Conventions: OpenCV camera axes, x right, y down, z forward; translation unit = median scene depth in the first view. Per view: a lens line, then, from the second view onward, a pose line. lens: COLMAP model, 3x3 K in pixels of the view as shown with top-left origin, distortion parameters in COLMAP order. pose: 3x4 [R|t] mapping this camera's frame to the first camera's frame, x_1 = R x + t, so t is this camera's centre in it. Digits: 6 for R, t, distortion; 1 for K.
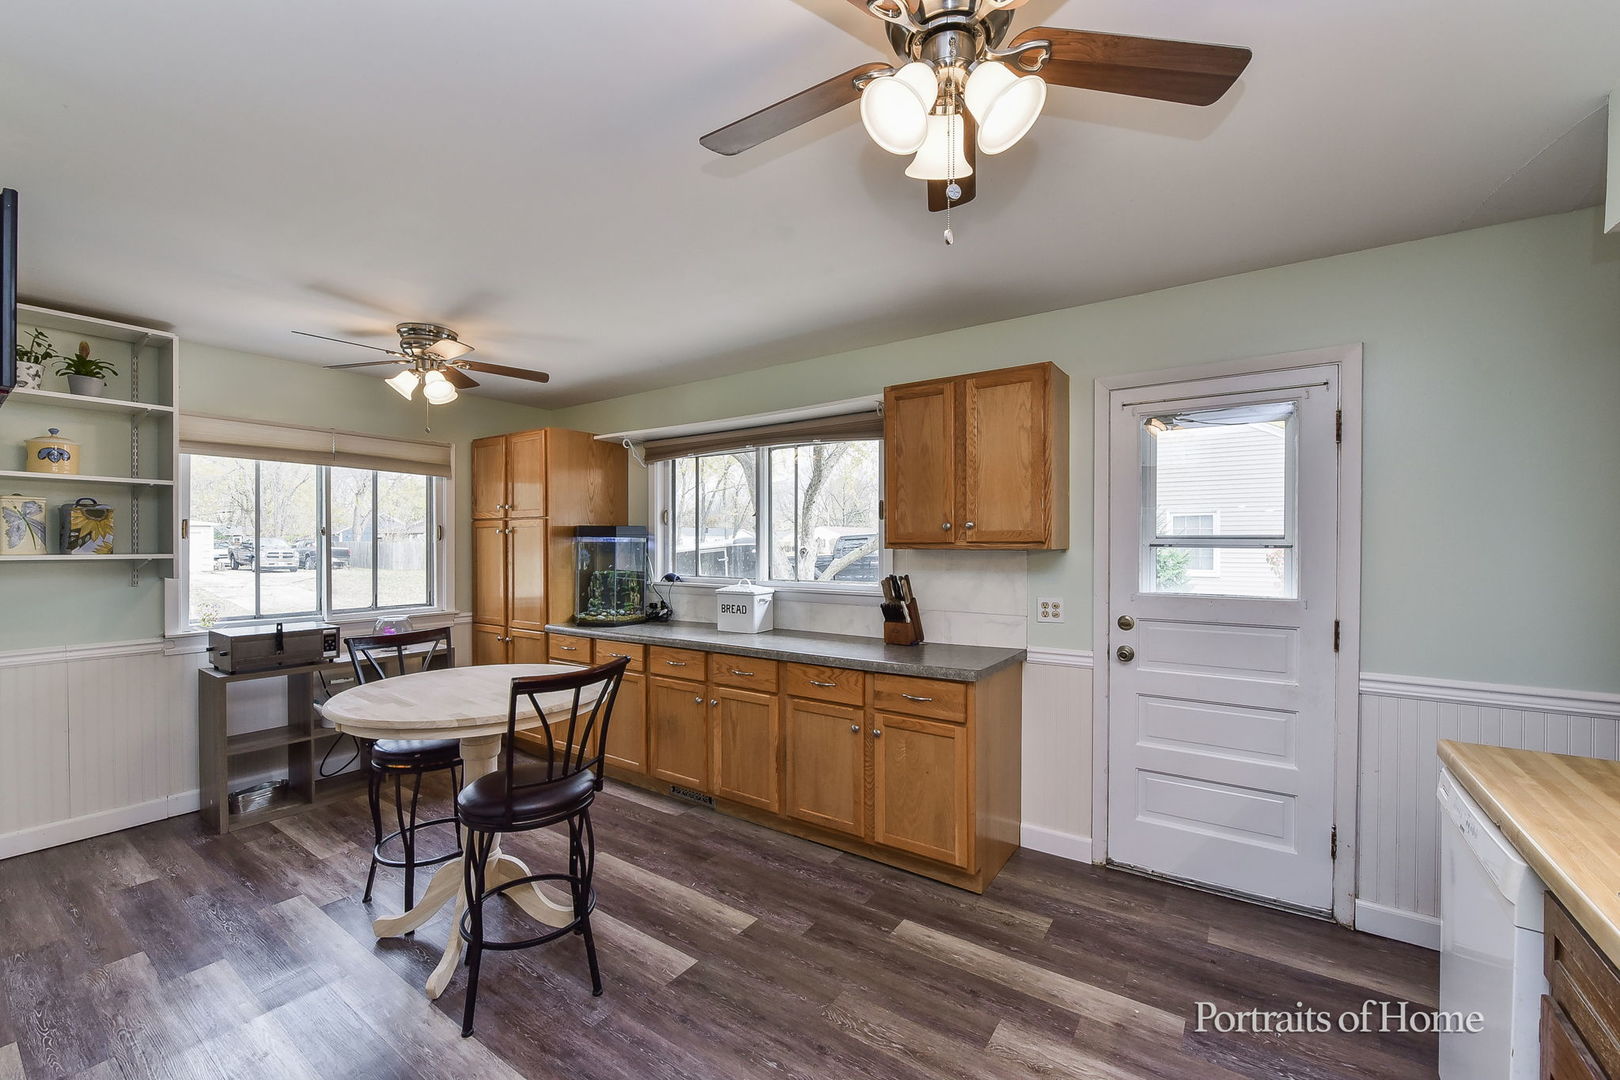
lens RADIAL K [[645.4, 0, 808.8], [0, 645.4, 542.1], [0, 0, 1]] dist [-0.003447, -0.000286]
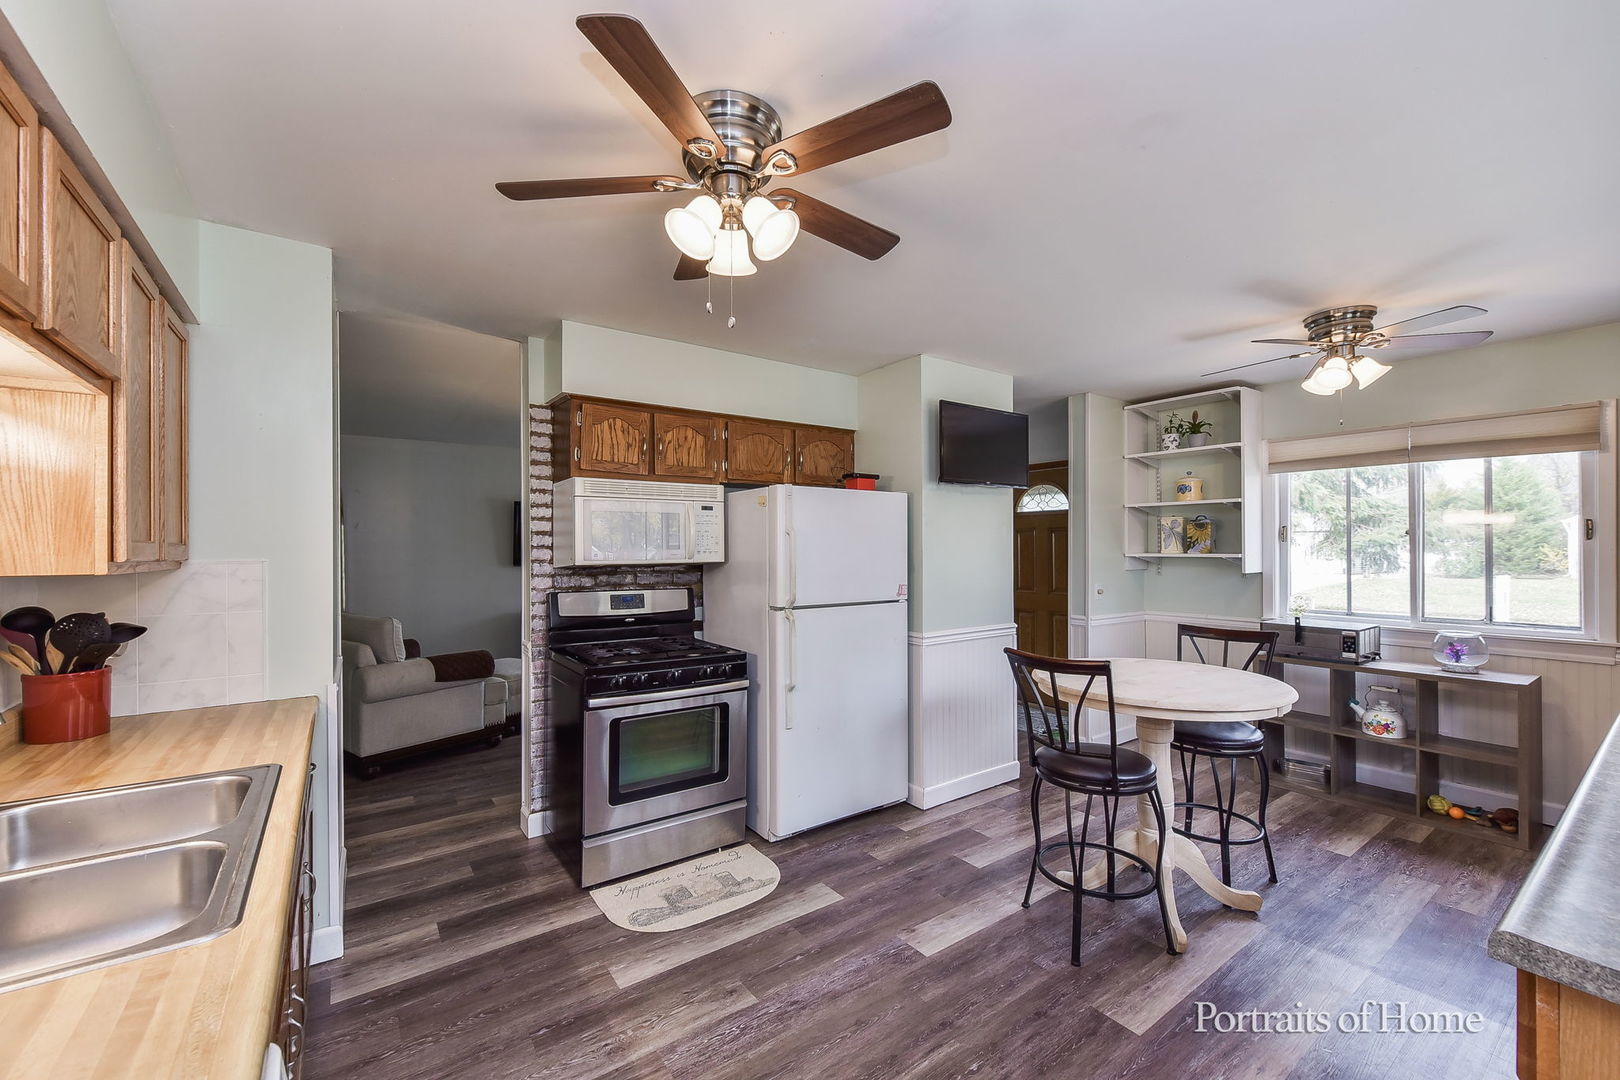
lens RADIAL K [[645.4, 0, 807.7], [0, 645.4, 547.3], [0, 0, 1]] dist [-0.003447, -0.000286]
pose [[-0.339701, -0.001540, -0.940532, 0.542035], [0.004165, 0.999986, -0.003142, 0.005475], [0.940524, -0.004985, -0.339690, 0.615582]]
